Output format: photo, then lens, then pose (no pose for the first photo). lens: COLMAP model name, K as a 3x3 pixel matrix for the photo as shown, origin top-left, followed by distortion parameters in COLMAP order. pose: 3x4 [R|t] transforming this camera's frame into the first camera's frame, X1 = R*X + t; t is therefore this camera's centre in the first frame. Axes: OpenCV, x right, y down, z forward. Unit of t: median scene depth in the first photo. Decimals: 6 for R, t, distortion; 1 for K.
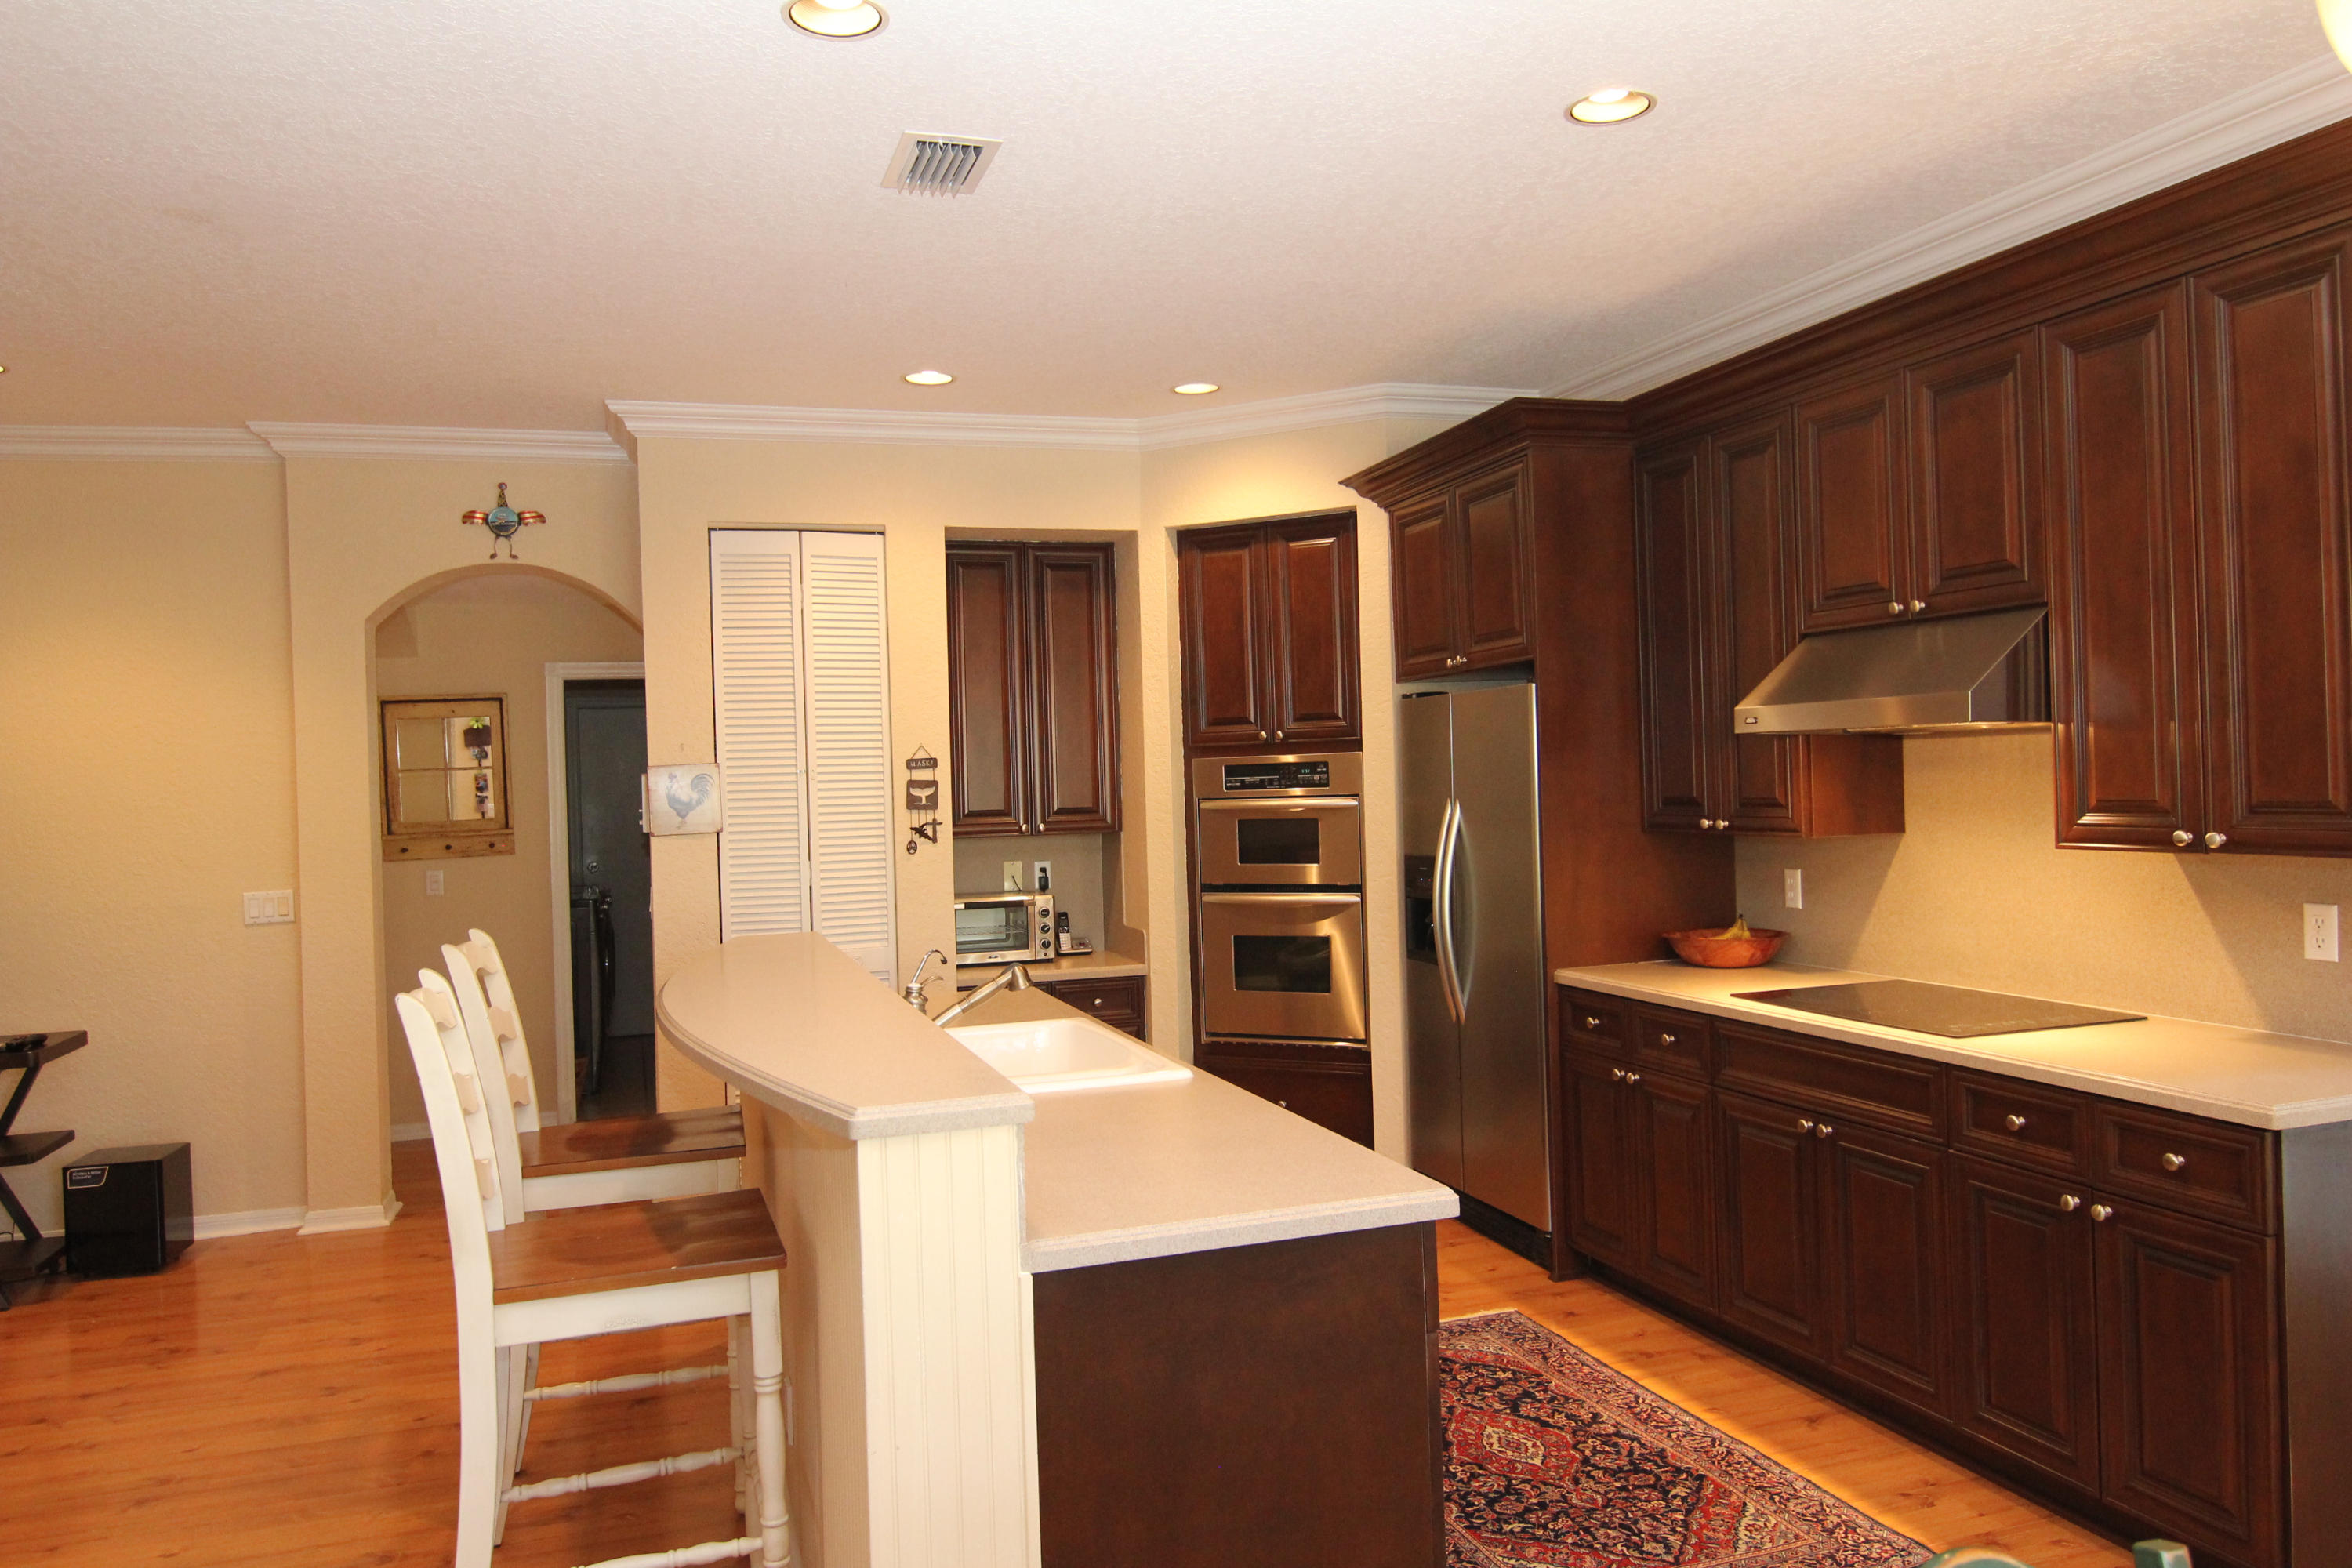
lens RADIAL K [[1585.9, 0, 1174.2], [0, 1585.9, 788.9], [0, 0, 1]] dist [-0.017502, -0.000575]
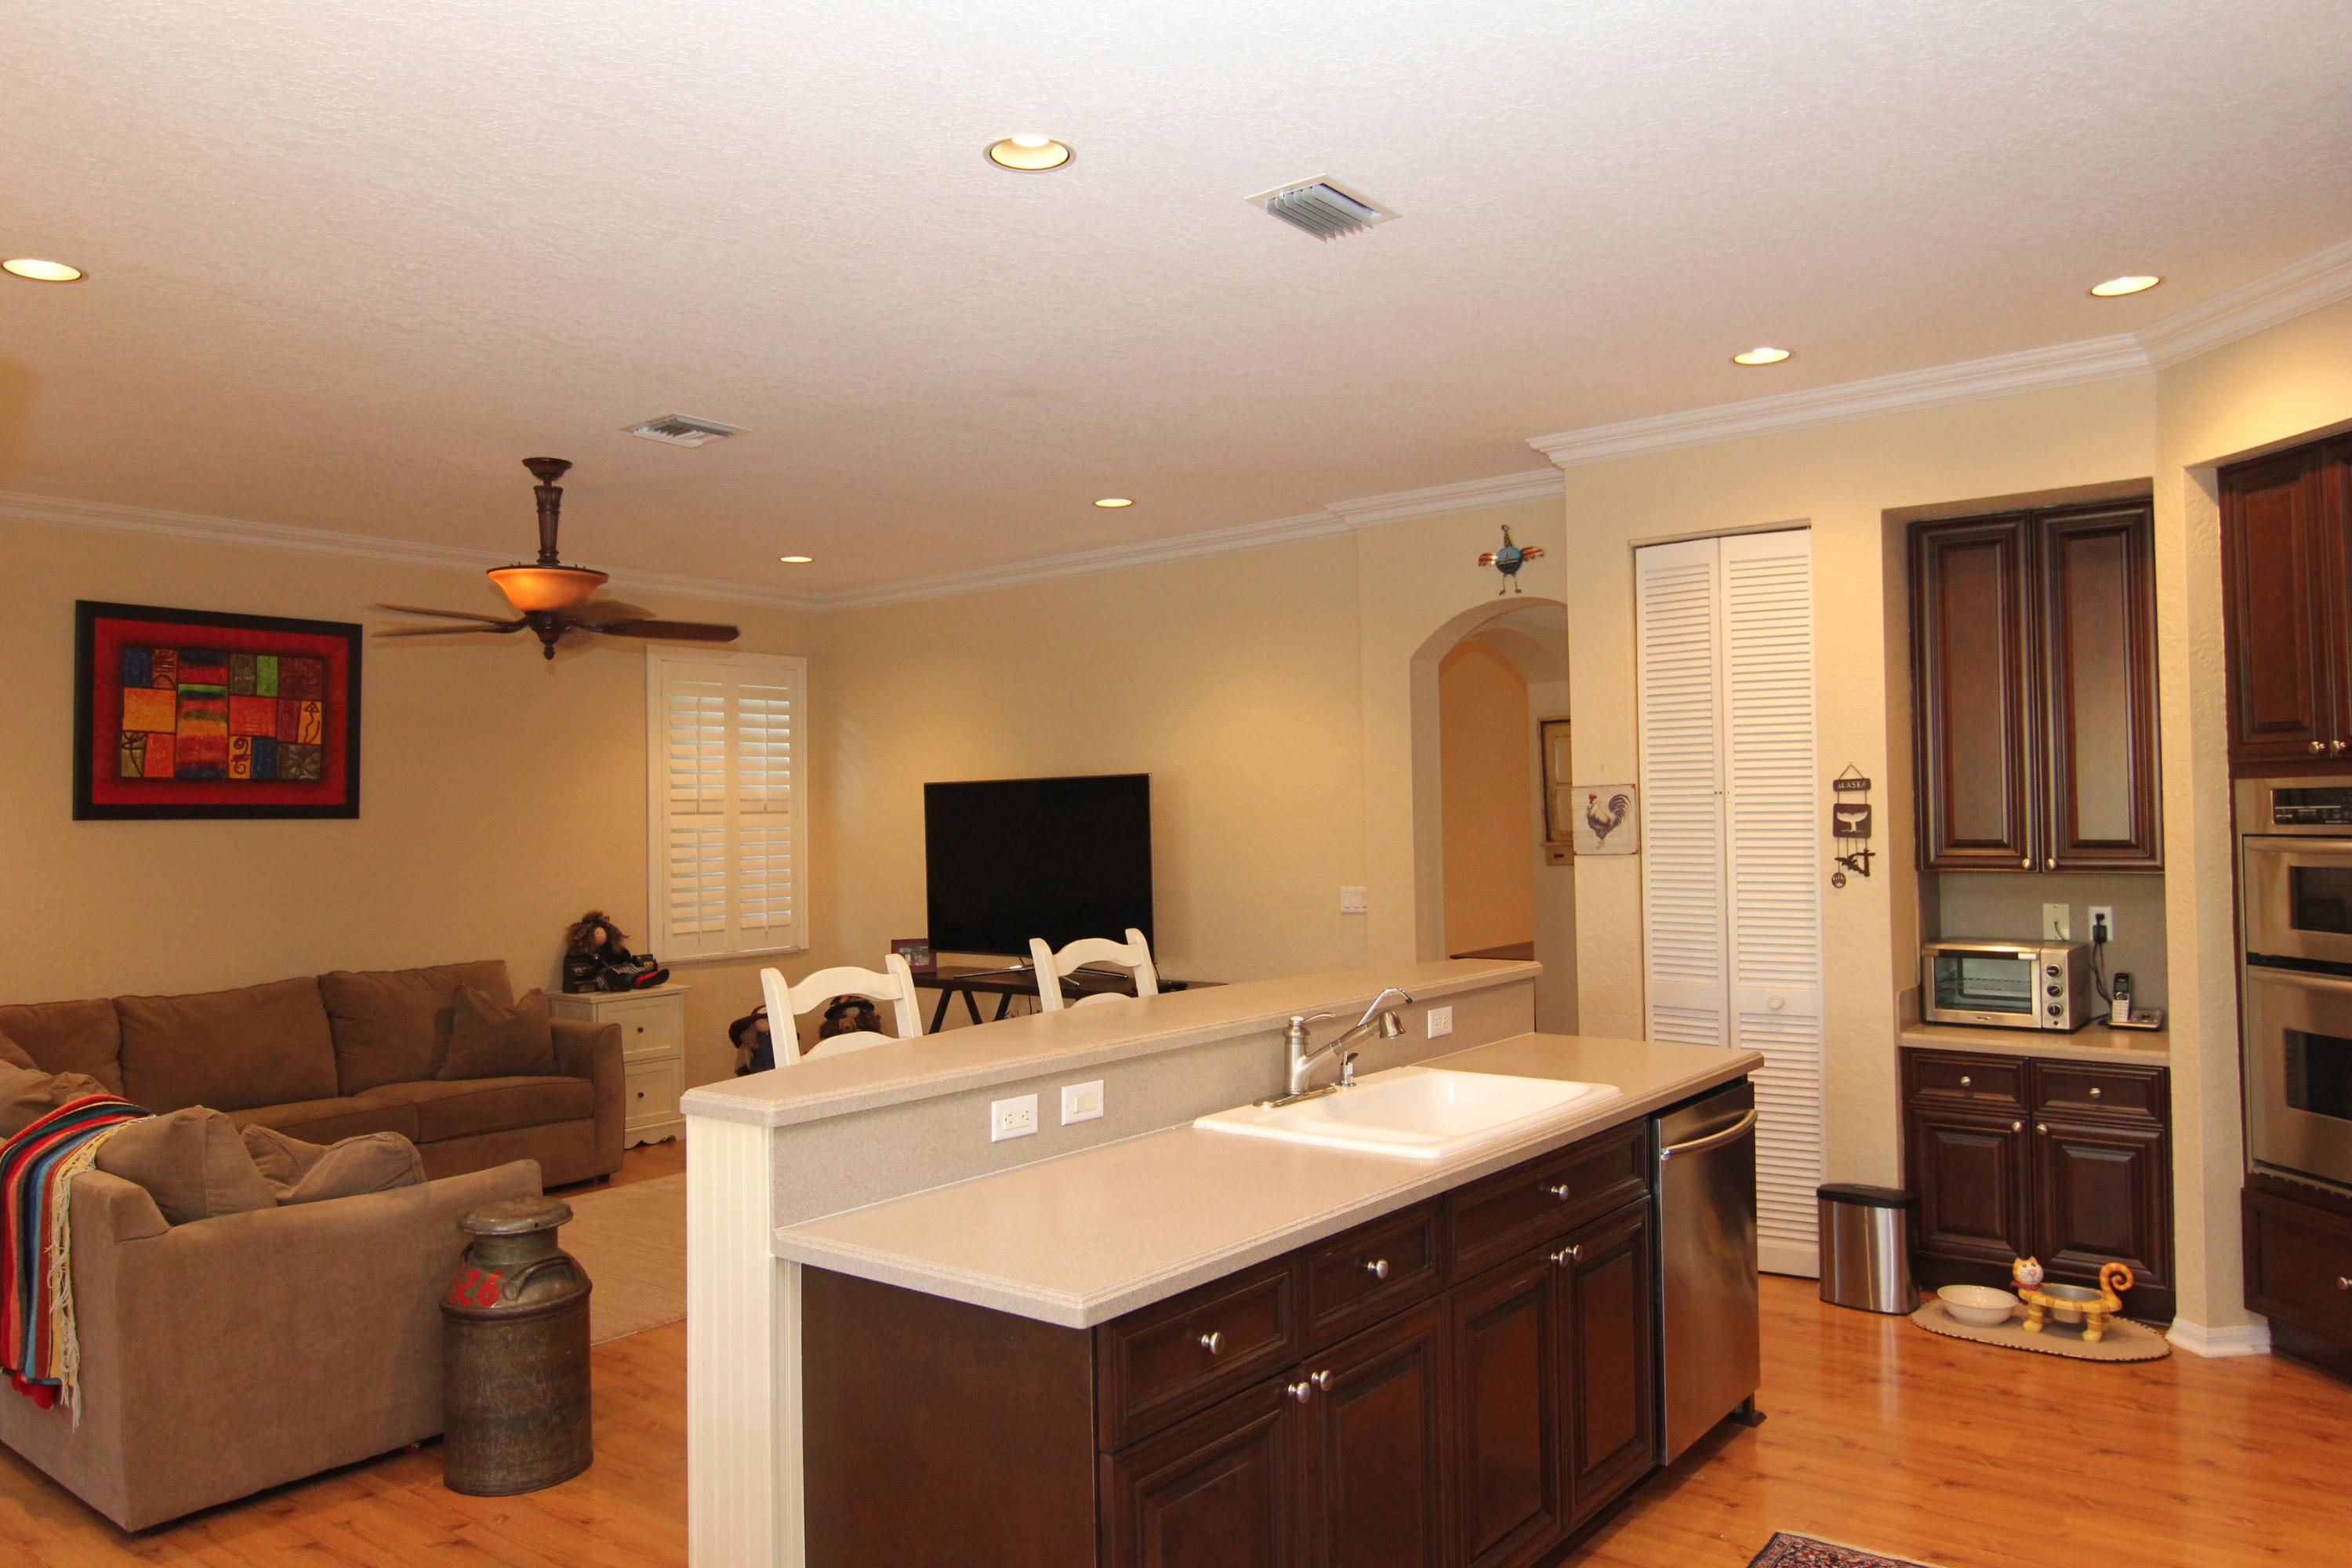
lens RADIAL K [[1585.9, 0, 1187.9], [0, 1585.9, 784.0], [0, 0, 1]] dist [-0.017502, -0.000575]
pose [[0.551942, 0.006655, -0.833856, 0.364906], [-0.006988, 0.999970, 0.003356, -0.016793], [0.833854, 0.003975, 0.551971, 0.212711]]
